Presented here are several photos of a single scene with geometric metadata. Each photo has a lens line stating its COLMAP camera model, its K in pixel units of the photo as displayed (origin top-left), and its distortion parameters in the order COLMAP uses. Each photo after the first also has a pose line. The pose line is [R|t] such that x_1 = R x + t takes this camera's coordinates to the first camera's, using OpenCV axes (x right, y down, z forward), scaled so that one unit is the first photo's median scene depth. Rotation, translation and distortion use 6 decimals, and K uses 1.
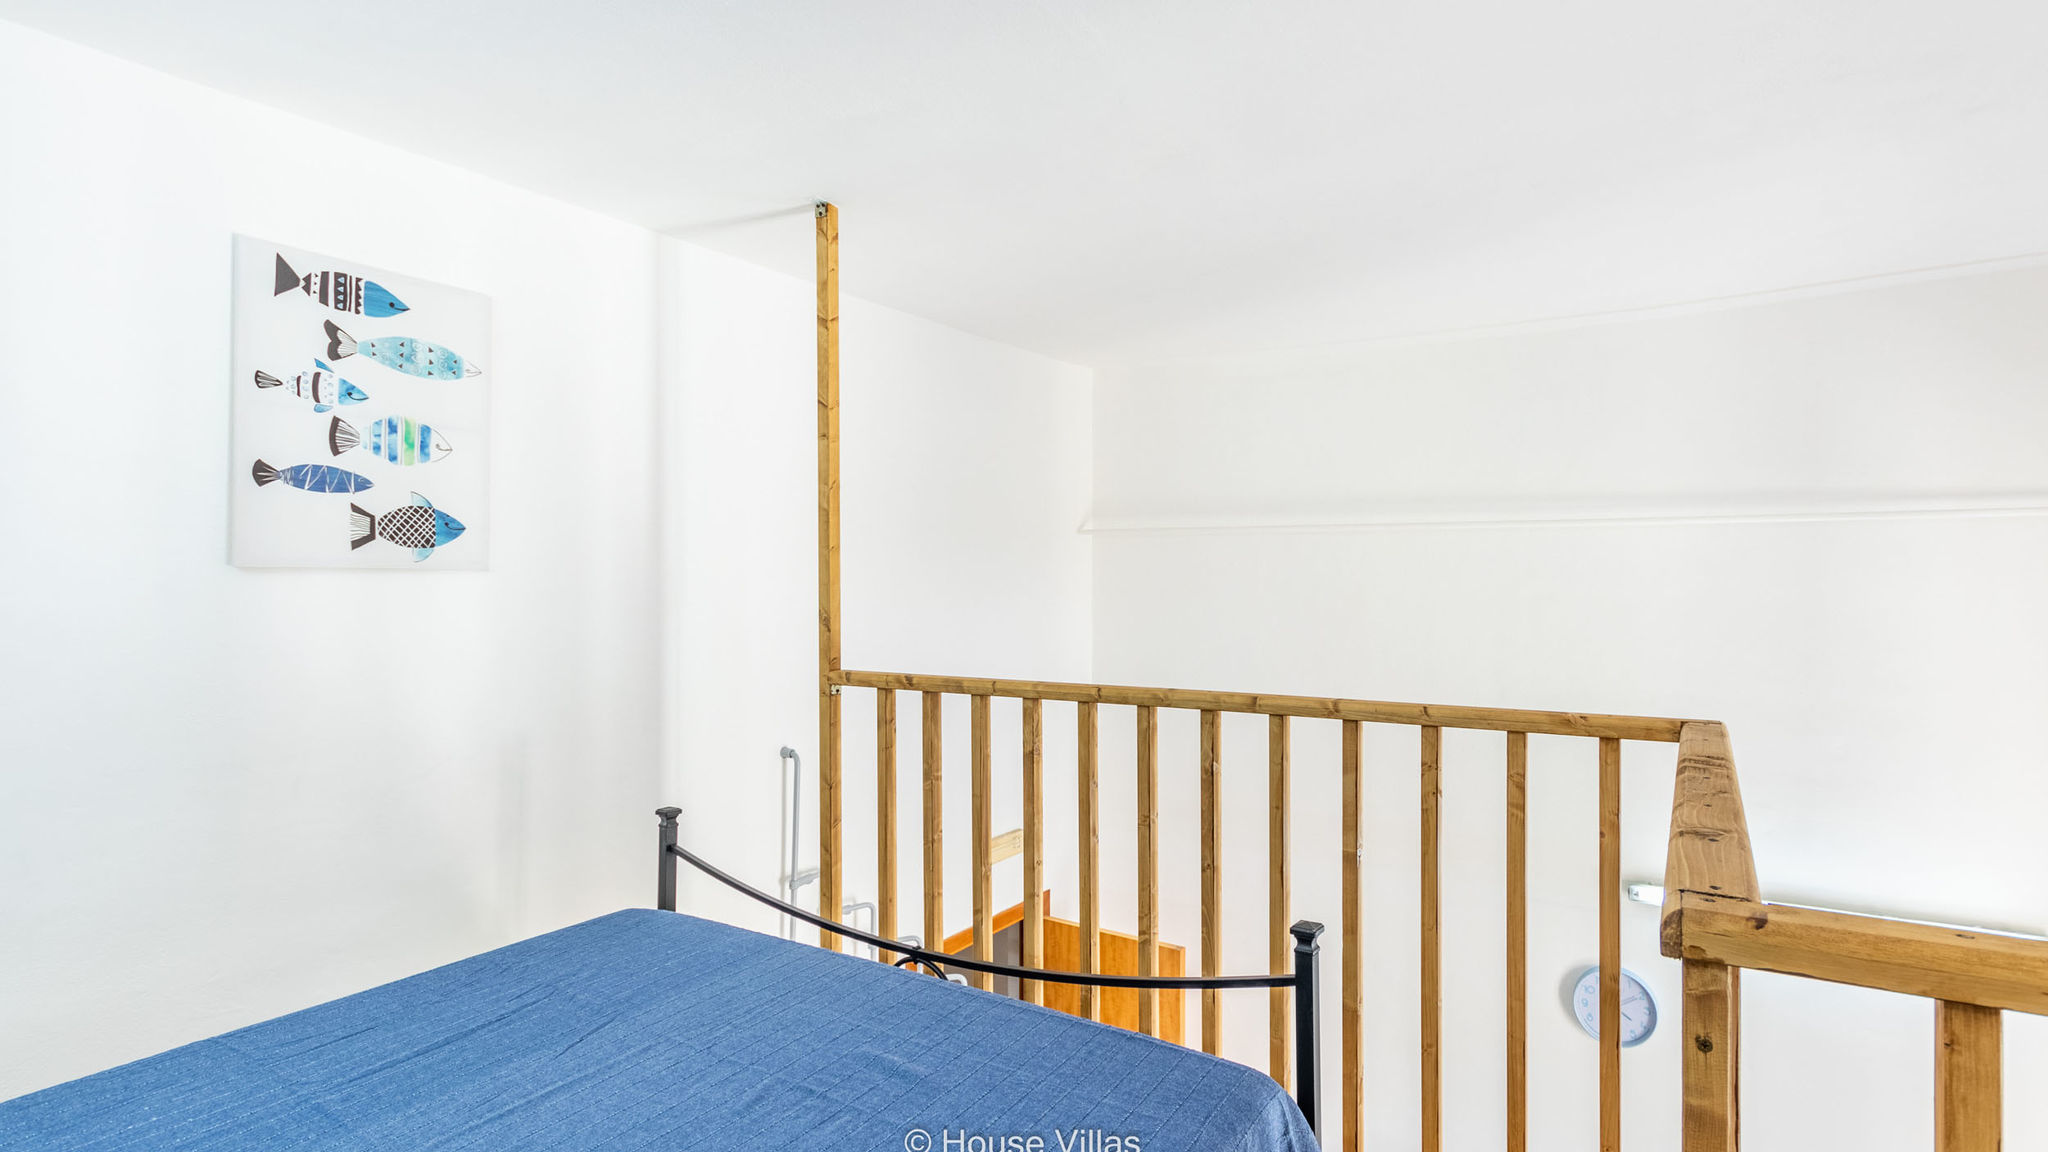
lens RADIAL K [[973.3, 0, 1271.7], [0, 973.3, 525.0], [0, 0, 1]] dist [-0.000293, 0.000282]
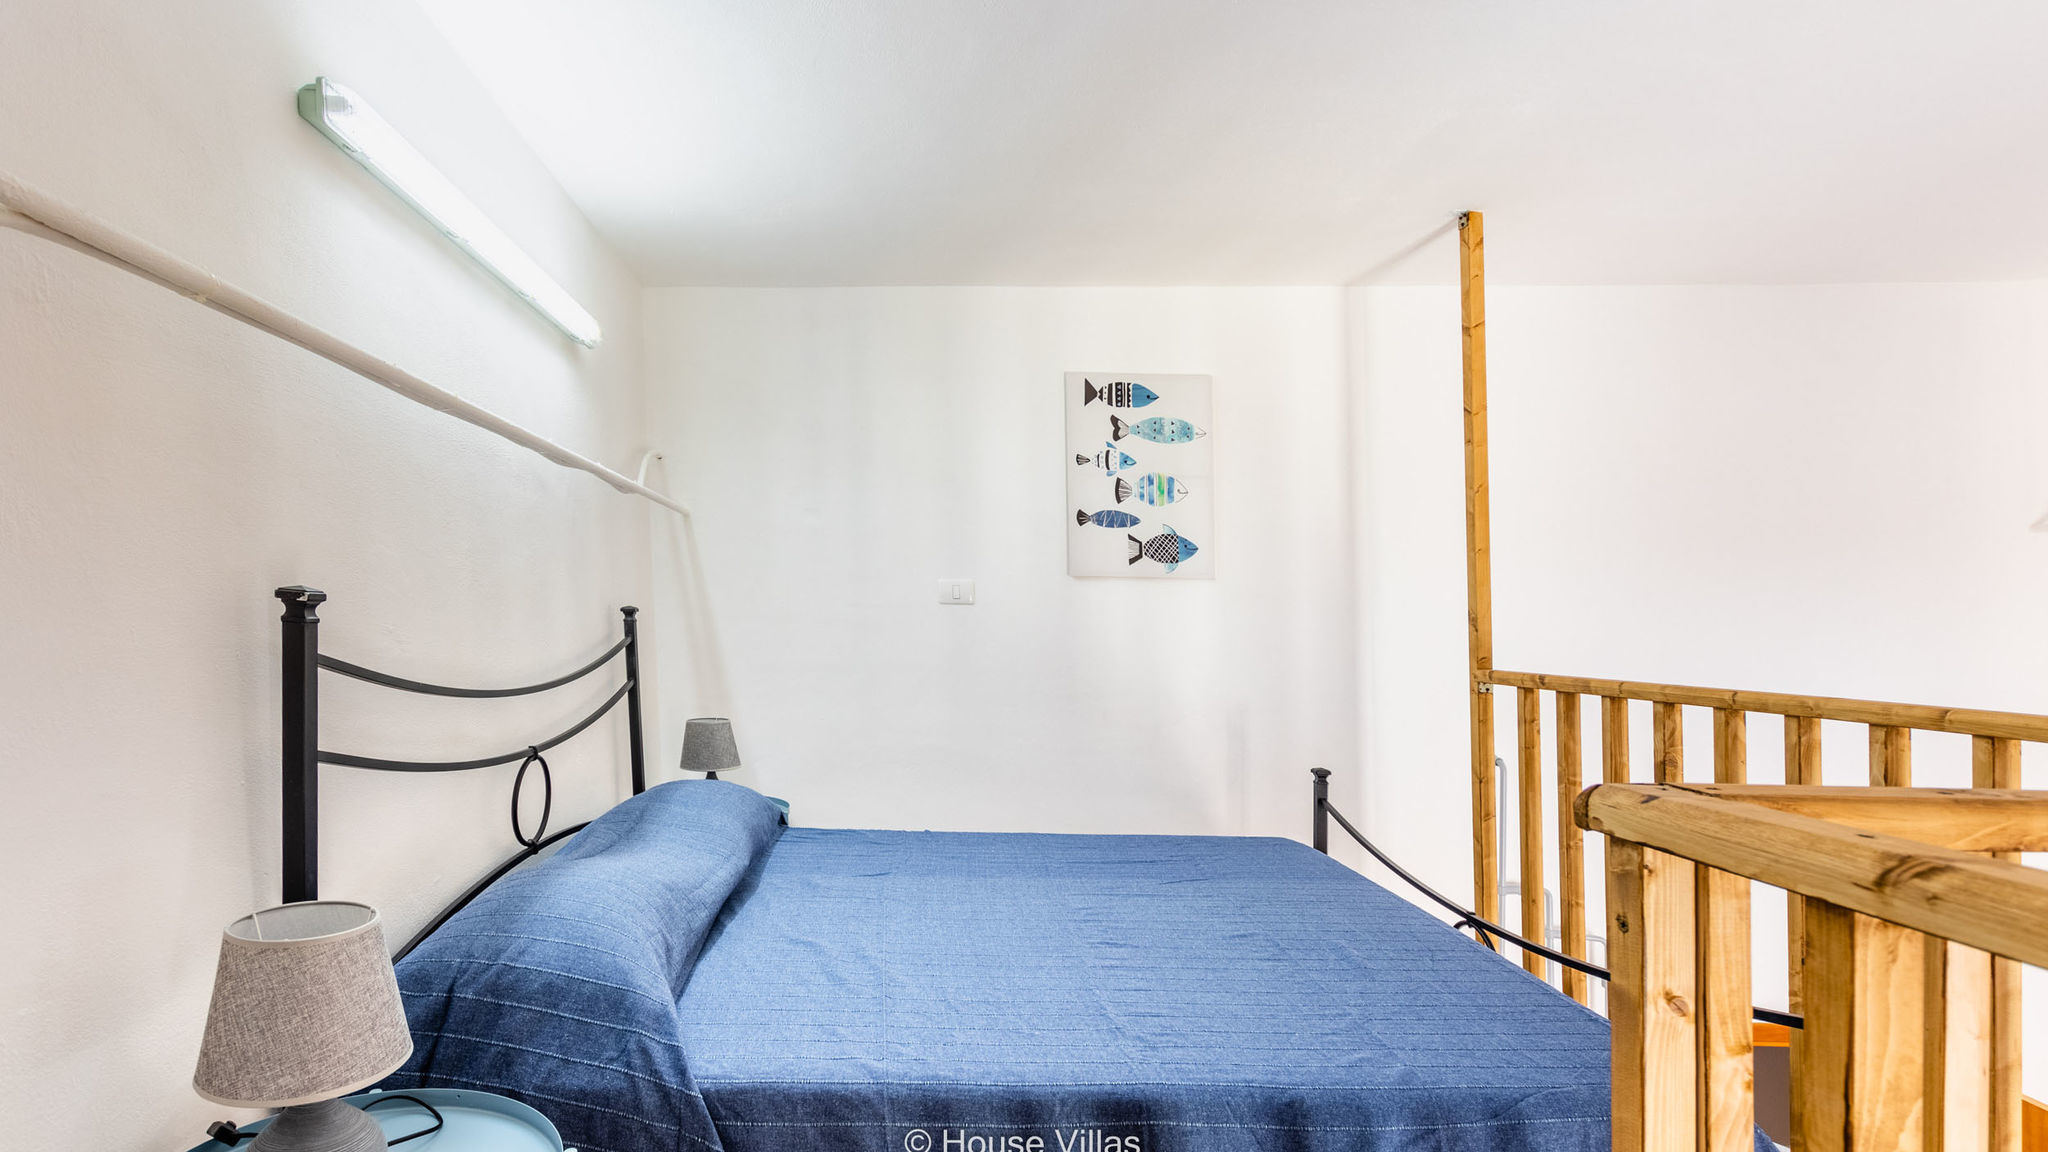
lens RADIAL K [[1012.7, 0, 923.0], [0, 1012.7, 571.0], [0, 0, 1]] dist [0.002402, -0.000397]
pose [[0.474599, -0.039457, -0.879317, 0.251688], [0.052376, 0.998491, -0.016535, 0.040206], [0.878643, -0.038208, 0.475949, -0.019991]]
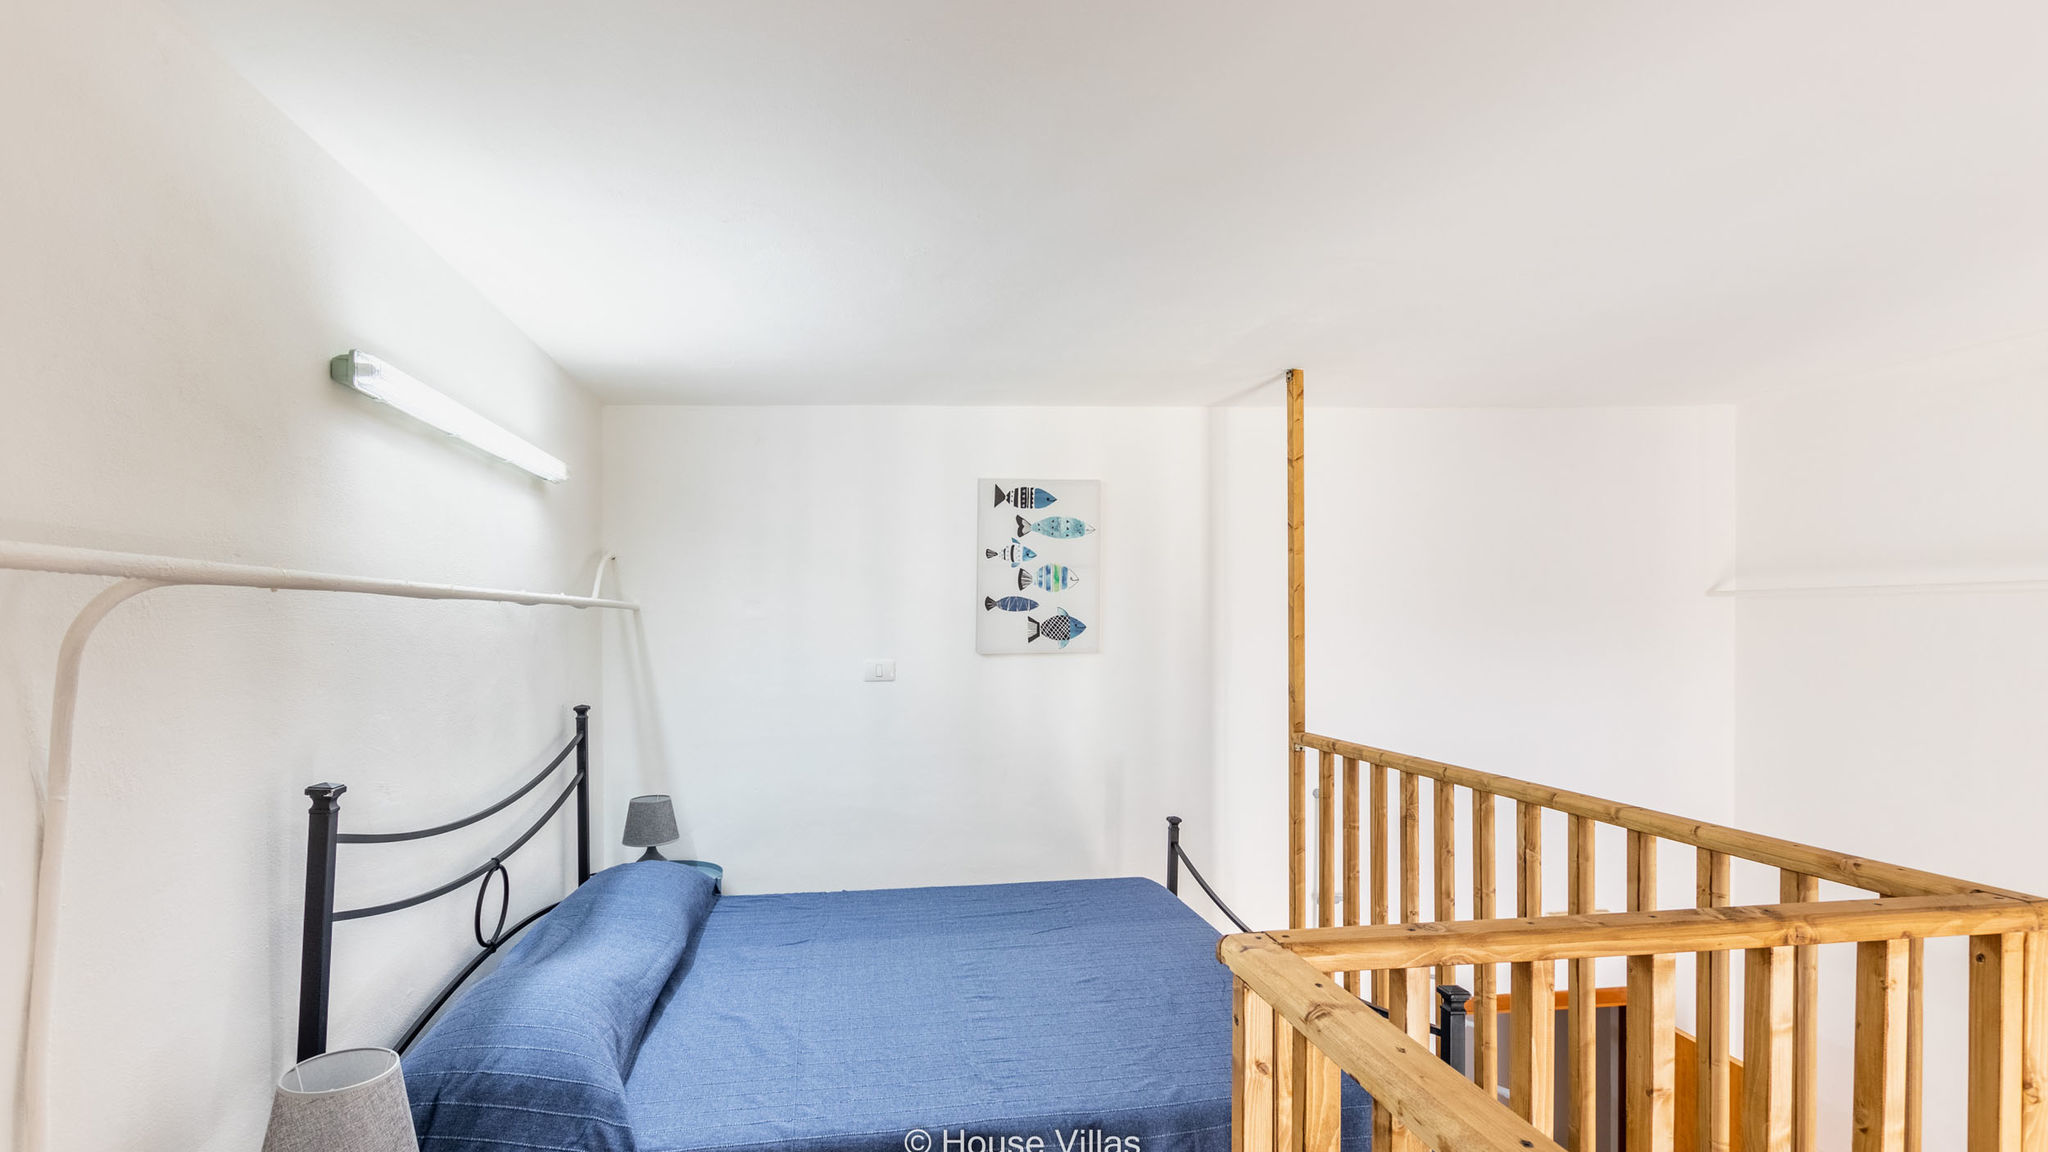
lens RADIAL K [[935.4, 0, 1051.0], [0, 935.4, 544.0], [0, 0, 1]] dist [0.001815, -0.000568]
pose [[0.640125, -0.069268, -0.765142, 0.375104], [0.036860, 0.997549, -0.059470, -0.047257], [0.767386, 0.009865, 0.641109, -0.066485]]
